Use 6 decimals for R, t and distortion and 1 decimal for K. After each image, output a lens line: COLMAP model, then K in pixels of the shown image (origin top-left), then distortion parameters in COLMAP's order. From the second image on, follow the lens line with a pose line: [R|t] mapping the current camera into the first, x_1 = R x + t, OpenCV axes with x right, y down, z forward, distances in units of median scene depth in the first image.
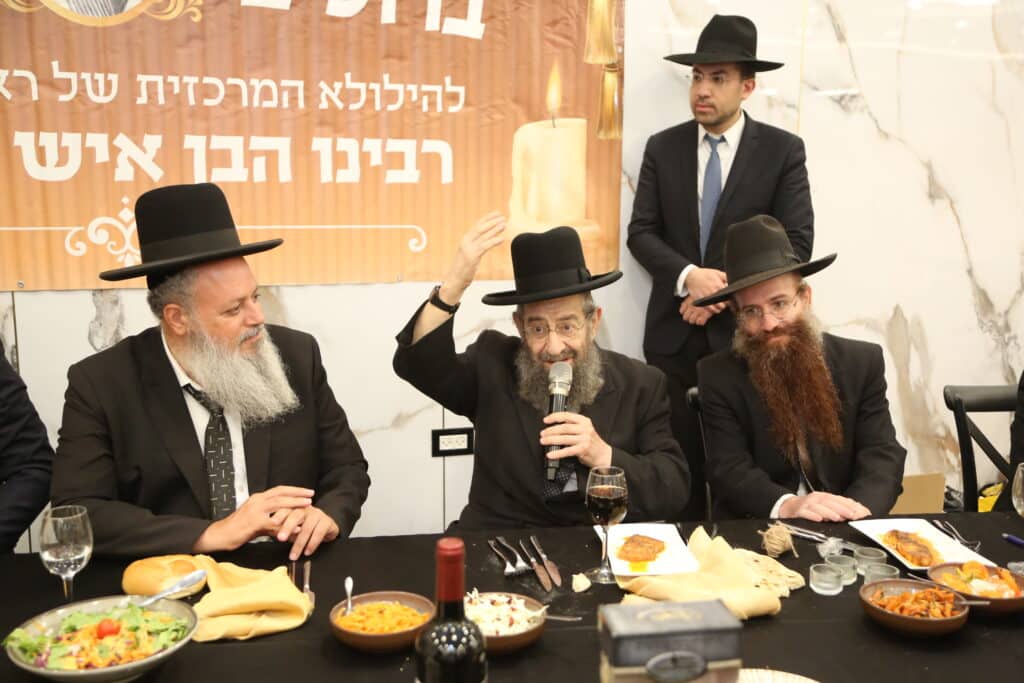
lens RADIAL K [[1025.6, 0, 512.0], [0, 1025.6, 341.5], [0, 0, 1]] dist [0.011447, 0.003177]
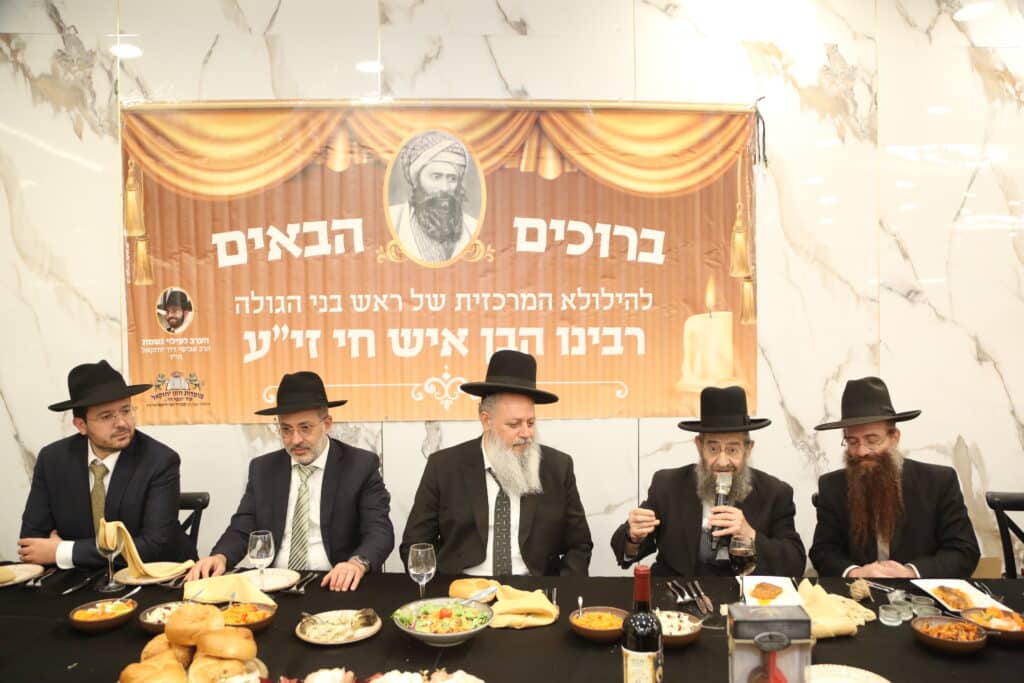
lens RADIAL K [[806.7, 0, 512.0], [0, 806.7, 341.5], [0, 0, 1]] dist [-0.074090, 0.004975]
pose [[0.975088, -0.011844, -0.221501, 0.019976], [-0.021791, 0.988629, -0.148789, 0.014823], [0.220745, 0.149910, 0.963742, -0.270352]]
